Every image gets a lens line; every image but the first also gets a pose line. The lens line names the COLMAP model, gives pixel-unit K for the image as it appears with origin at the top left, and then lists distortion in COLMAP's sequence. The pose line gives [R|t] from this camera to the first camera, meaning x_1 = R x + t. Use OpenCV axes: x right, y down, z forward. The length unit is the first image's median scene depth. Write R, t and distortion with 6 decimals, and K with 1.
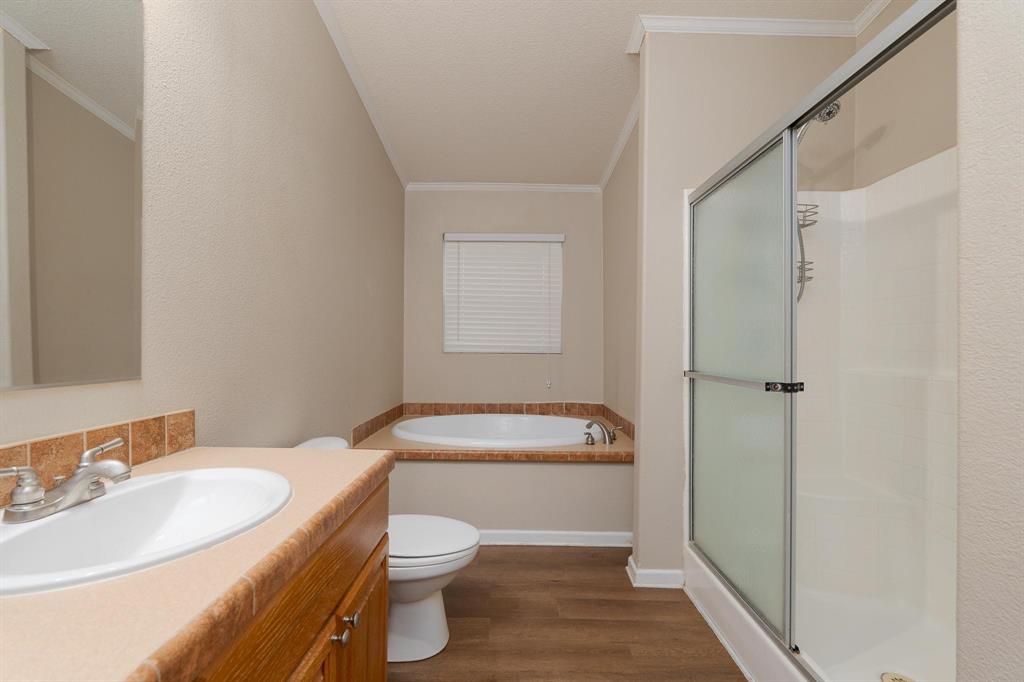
lens RADIAL K [[446.9, 0, 513.0], [0, 446.9, 343.4], [0, 0, 1]] dist [-0.003756, -0.000599]
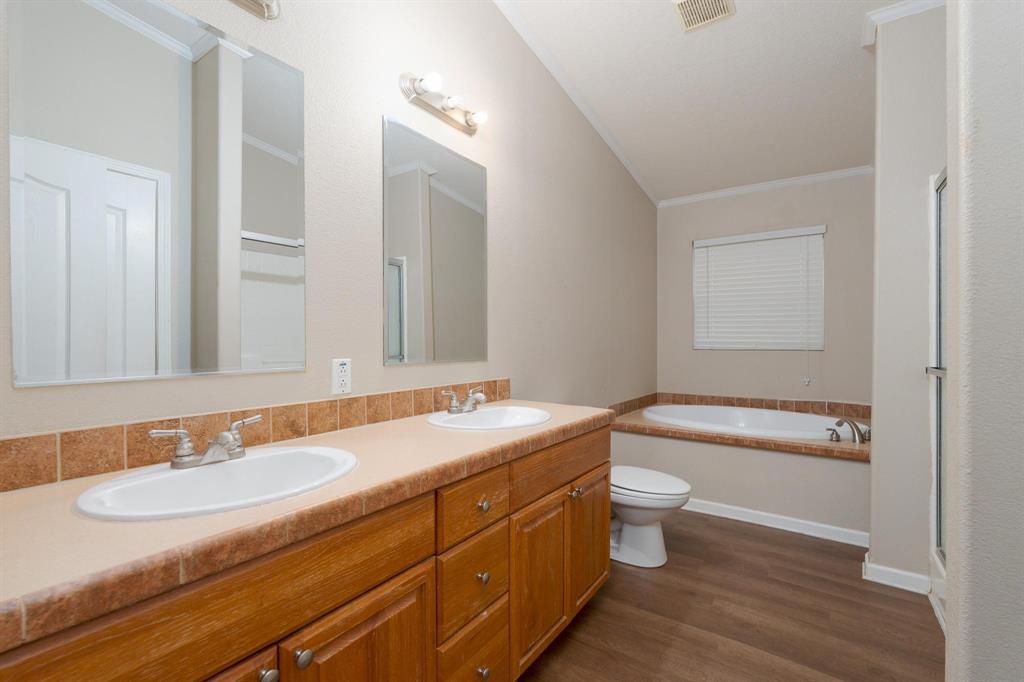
lens RADIAL K [[450.9, 0, 512.7], [0, 450.9, 343.8], [0, 0, 1]] dist [-0.001286, -0.000229]
pose [[0.817920, -0.003913, -0.575318, 0.126336], [0.007862, 0.999960, 0.004376, -0.000173], [0.575278, -0.008102, 0.817918, -0.176819]]
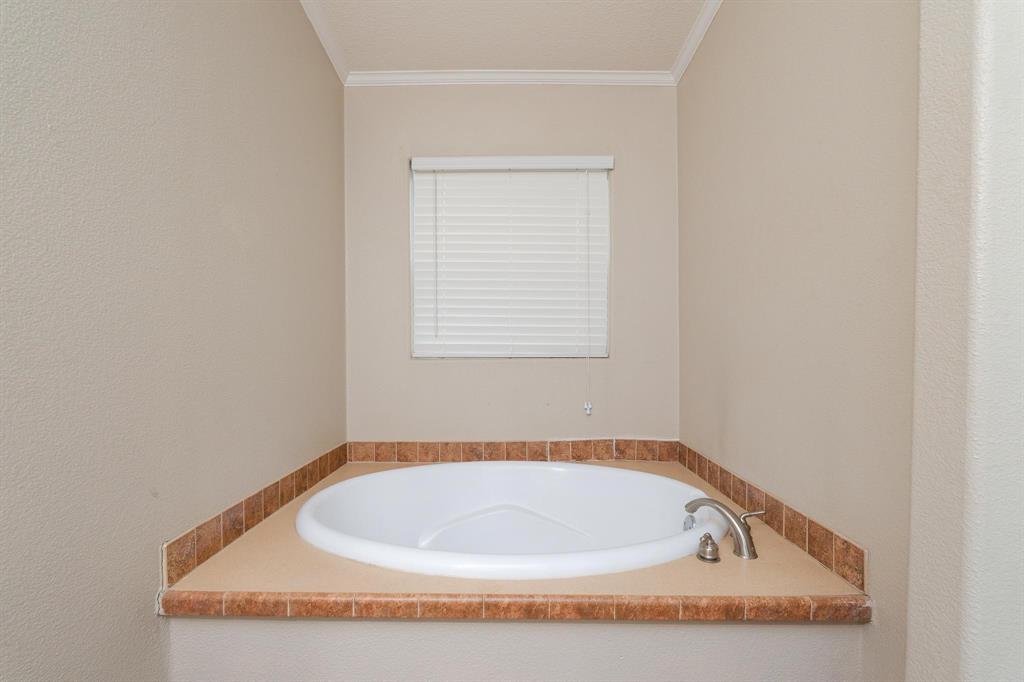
lens RADIAL K [[450.9, 0, 512.7], [0, 450.9, 343.8], [0, 0, 1]] dist [-0.001286, -0.000229]
pose [[0.999950, -0.009730, -0.002250, -0.019759], [0.009733, 0.999951, 0.001598, 0.002193], [0.002234, -0.001620, 0.999996, 0.414065]]
